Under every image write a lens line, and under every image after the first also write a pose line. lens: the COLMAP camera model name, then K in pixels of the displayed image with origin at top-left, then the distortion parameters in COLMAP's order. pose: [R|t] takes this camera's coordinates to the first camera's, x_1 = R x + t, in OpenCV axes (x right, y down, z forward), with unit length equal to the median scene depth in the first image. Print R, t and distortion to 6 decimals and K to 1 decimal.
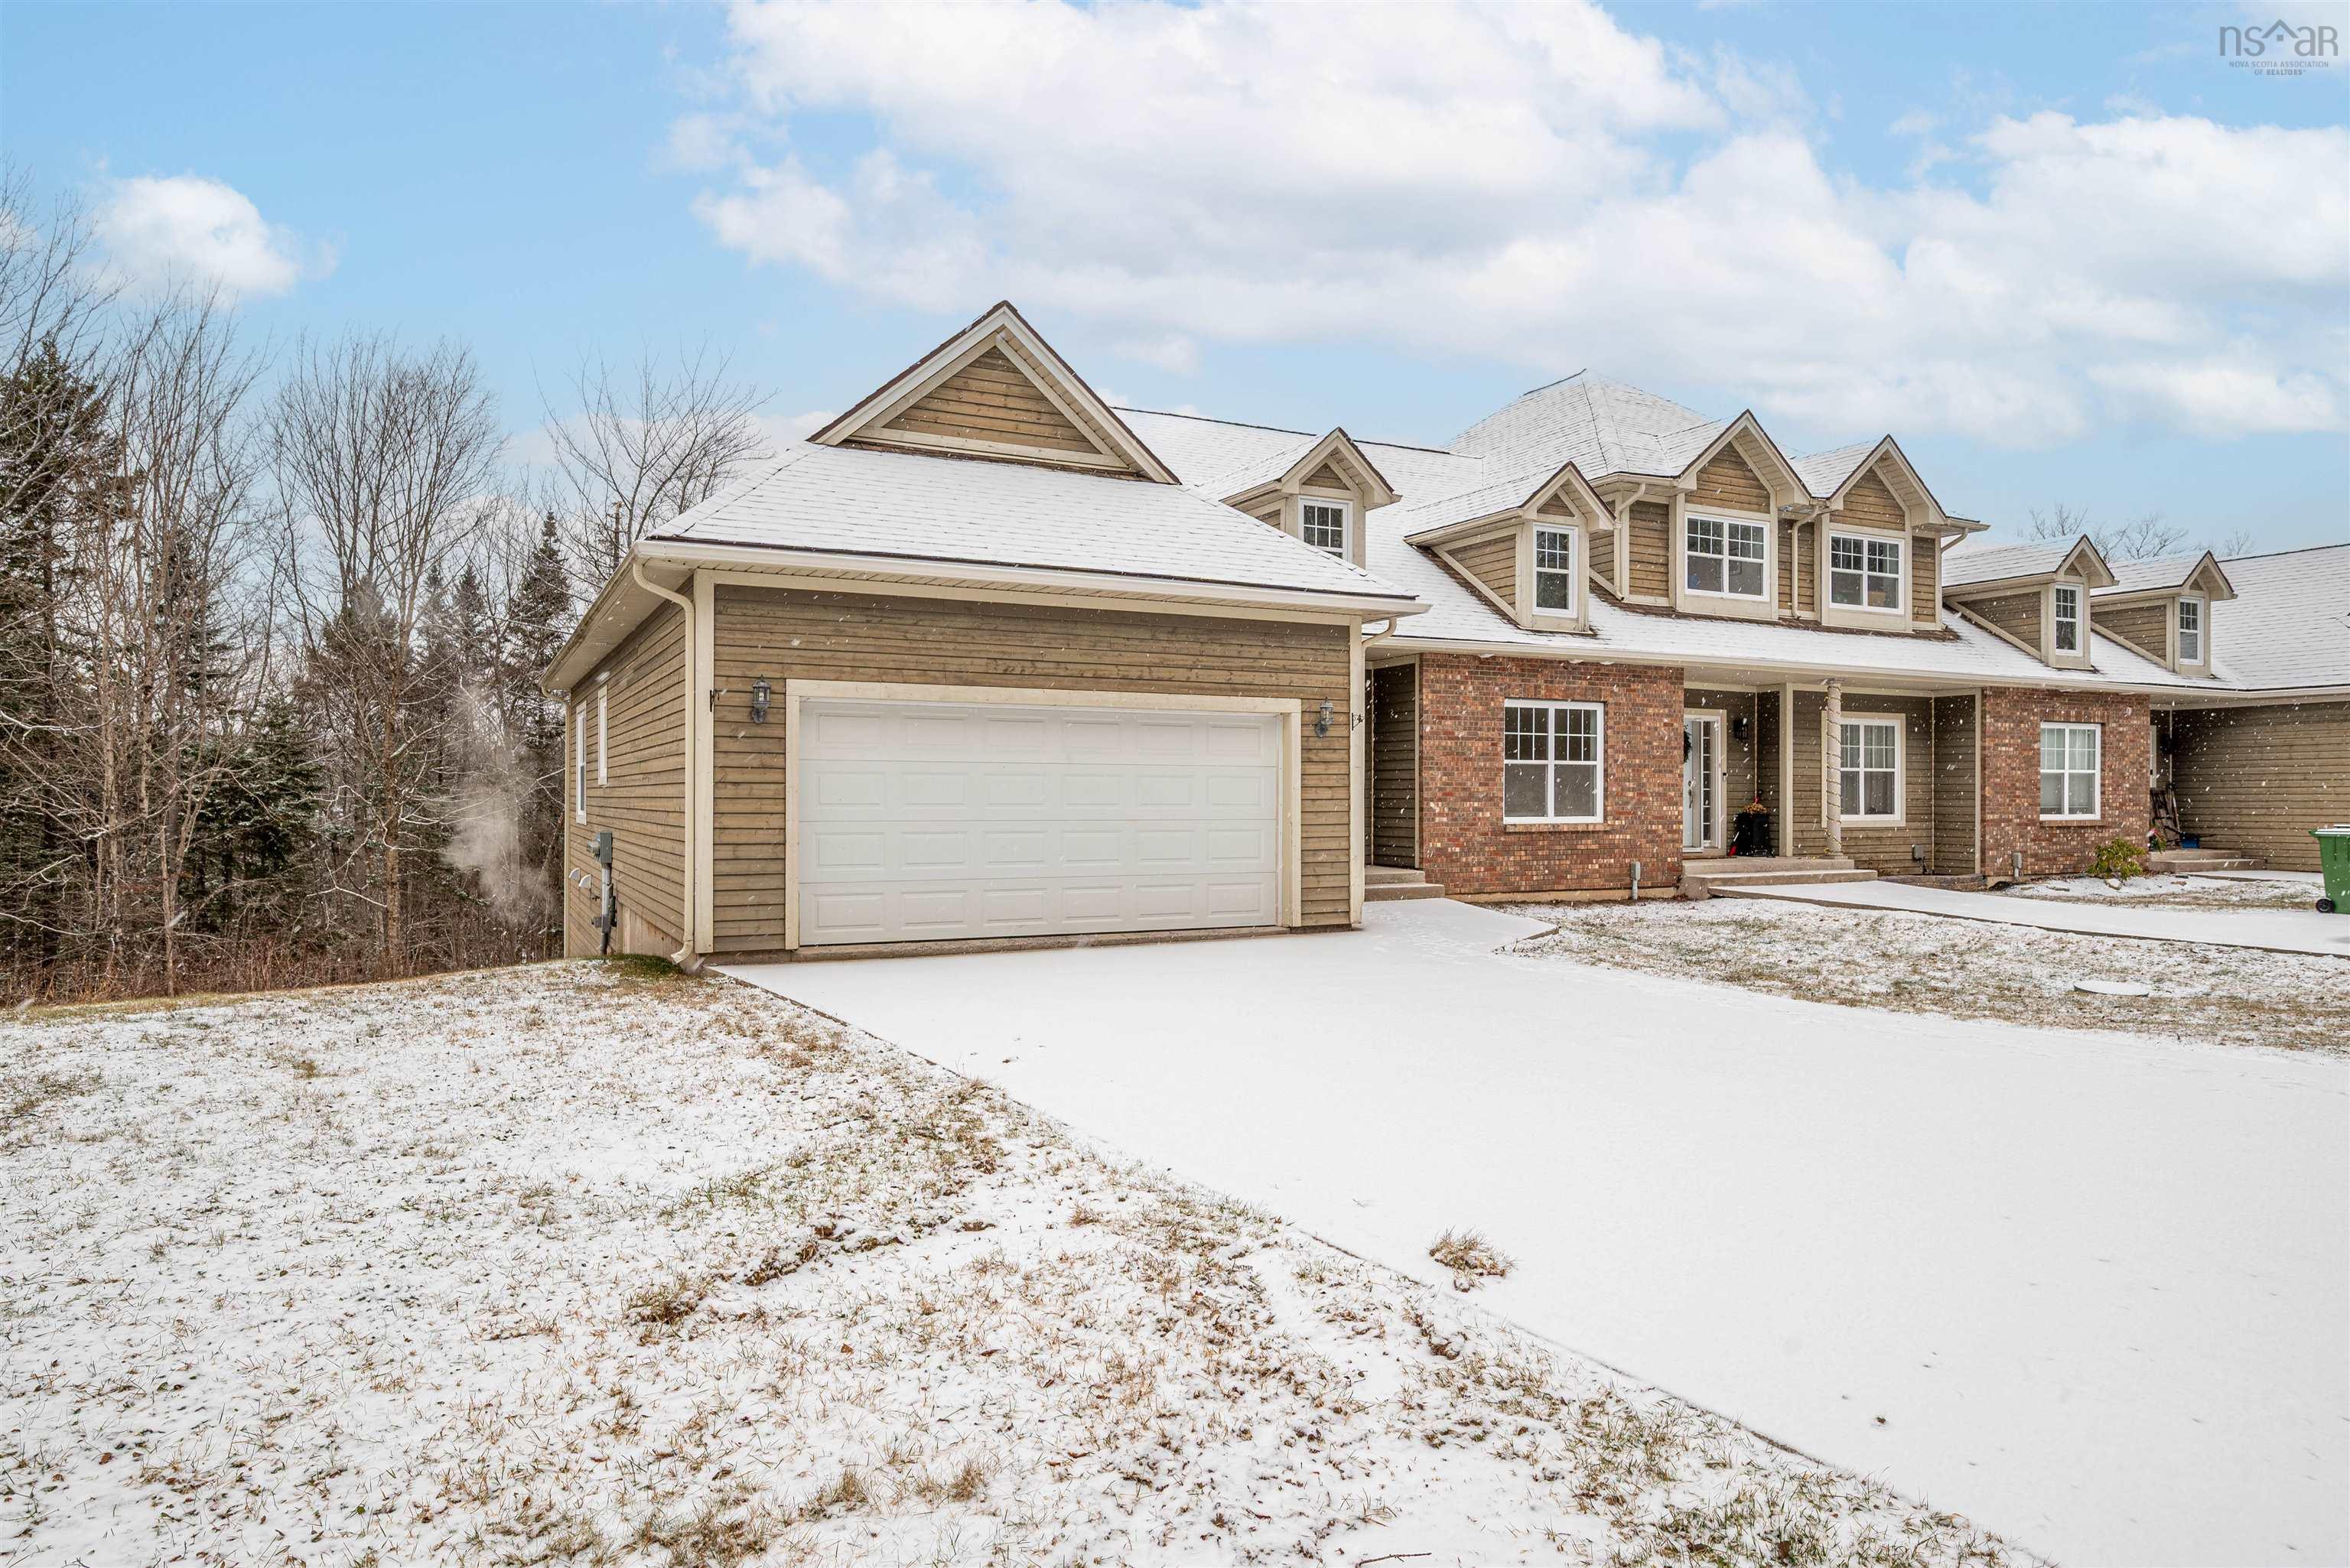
lens RADIAL K [[1445.8, 0, 1175.0], [0, 1445.8, 784.0], [0, 0, 1]] dist [-0.004843, 0.000065]
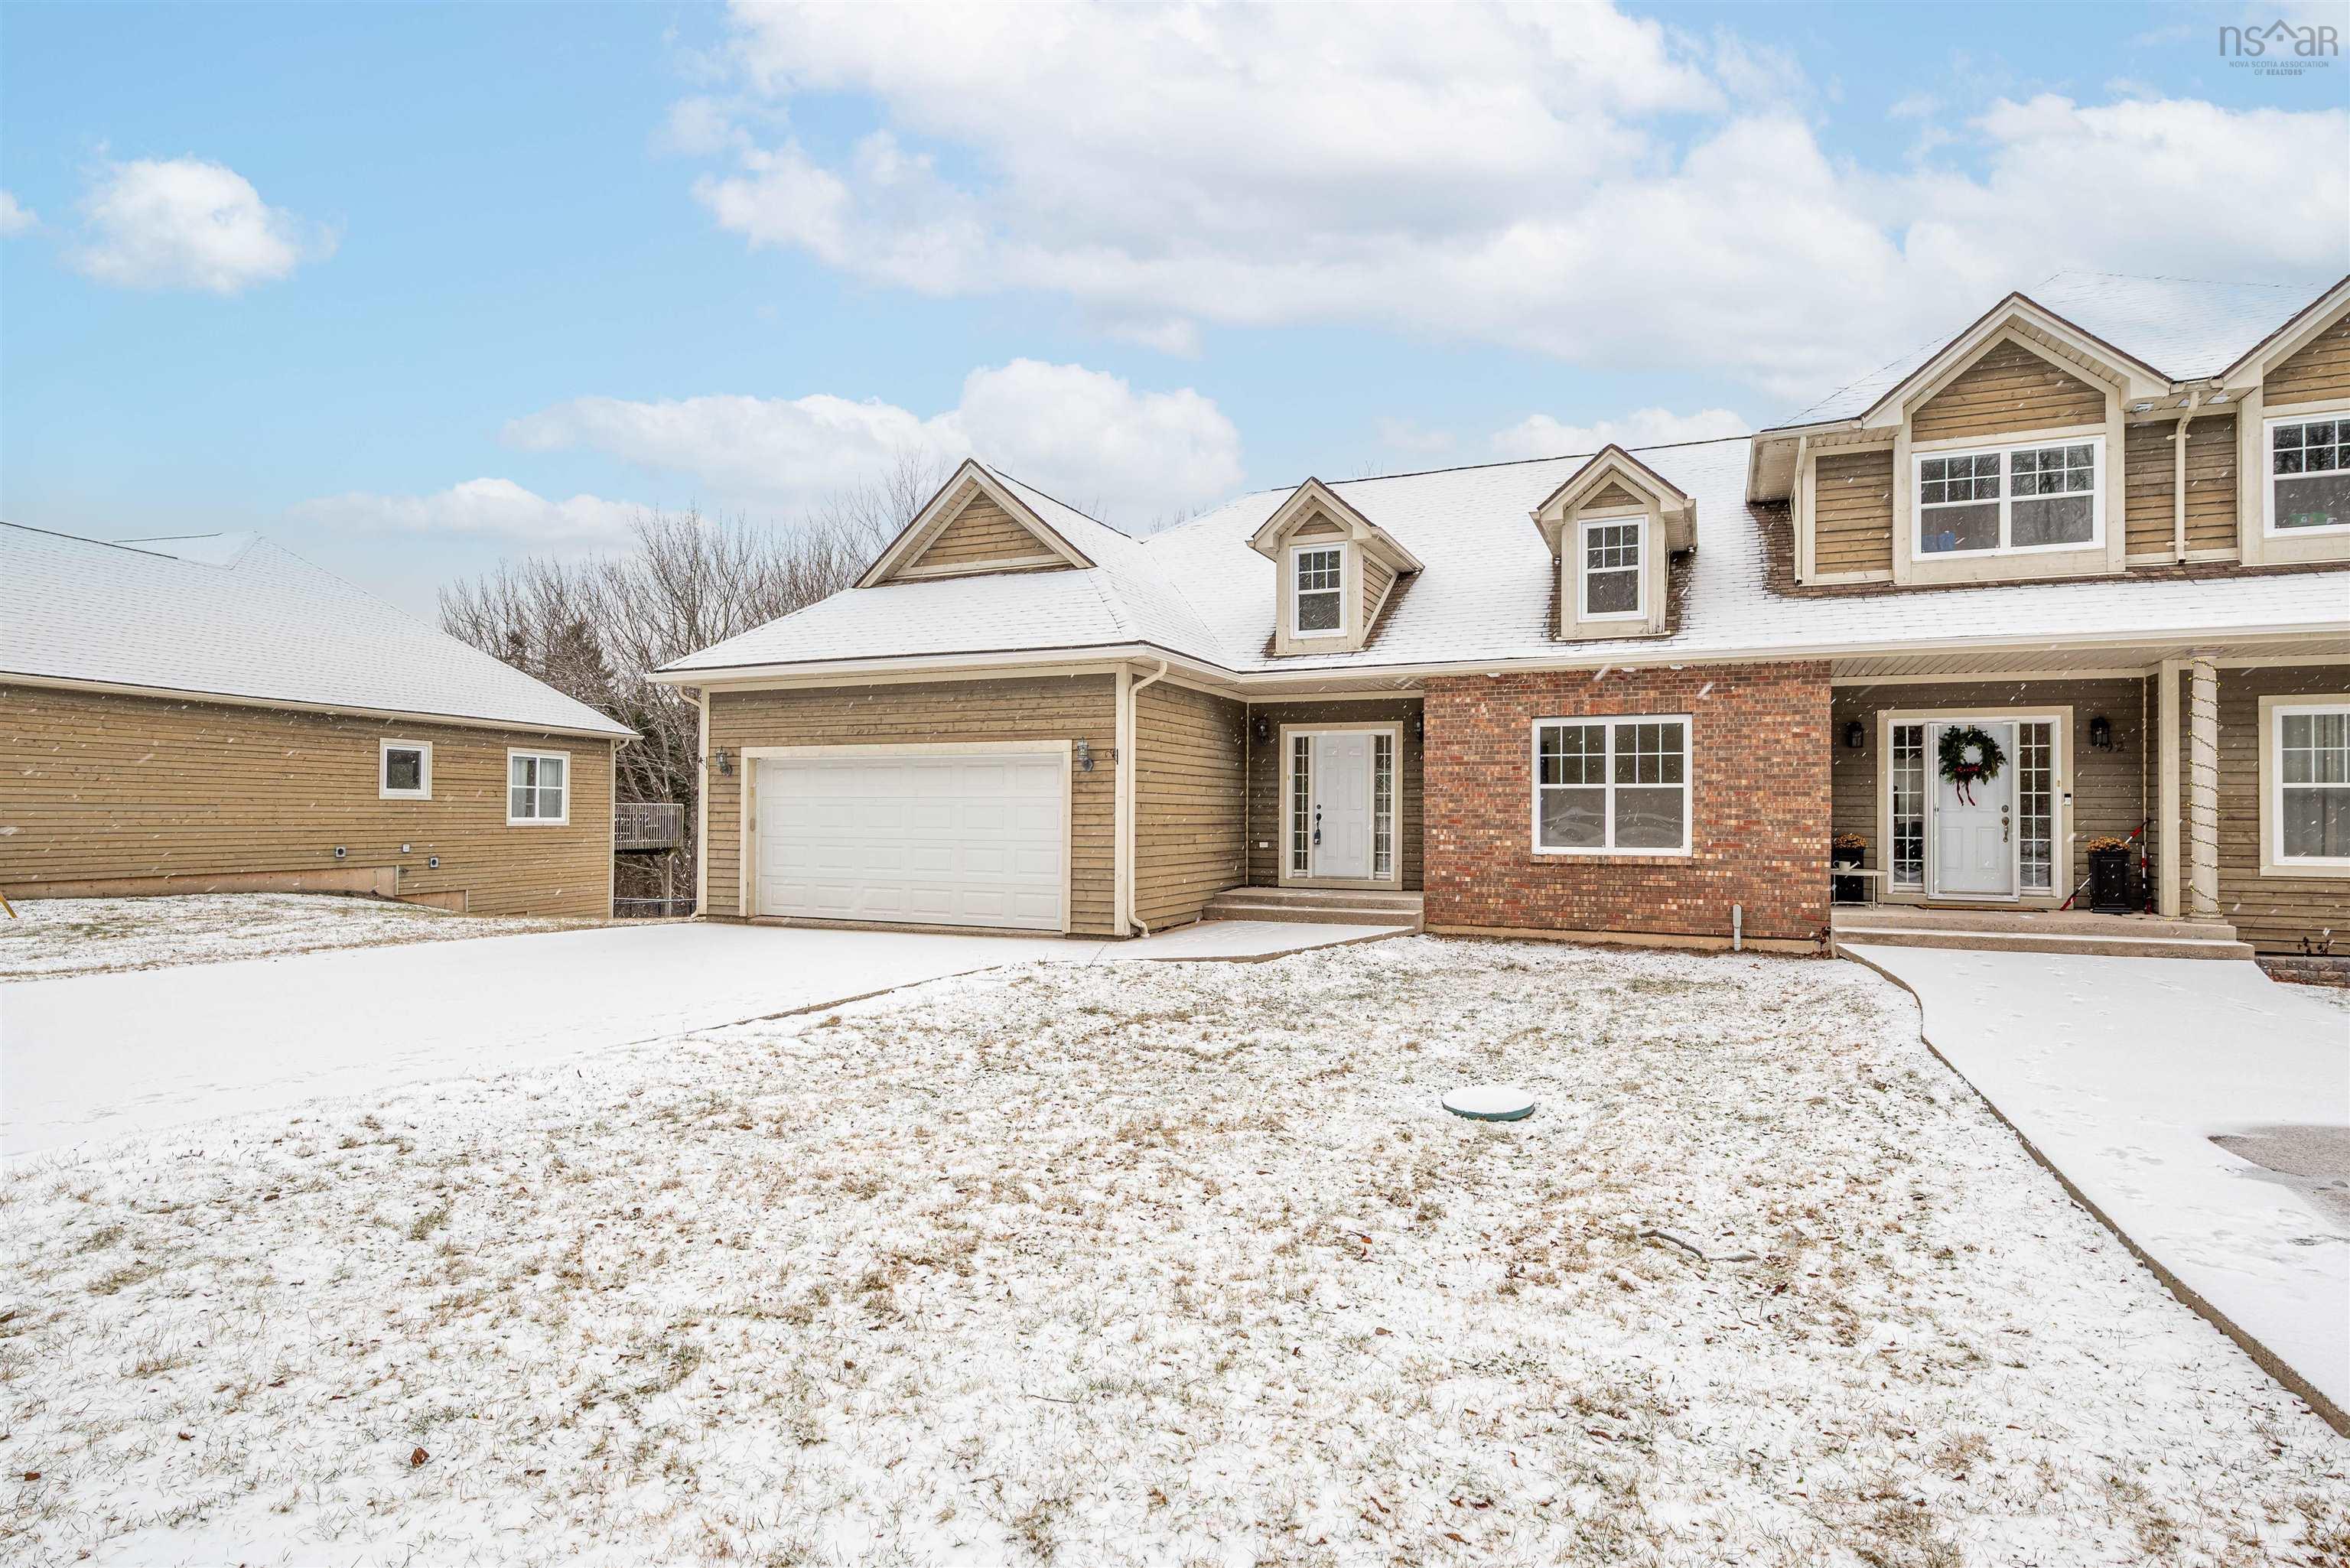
lens RADIAL K [[1160.7, 0, 1177.1], [0, 1160.7, 800.3], [0, 0, 1]] dist [-0.006579, -0.000882]
pose [[0.636284, -0.010213, -0.771387, 0.654624], [0.002707, 0.999936, -0.011006, 0.000947], [0.771450, 0.004915, 0.636271, 0.351810]]
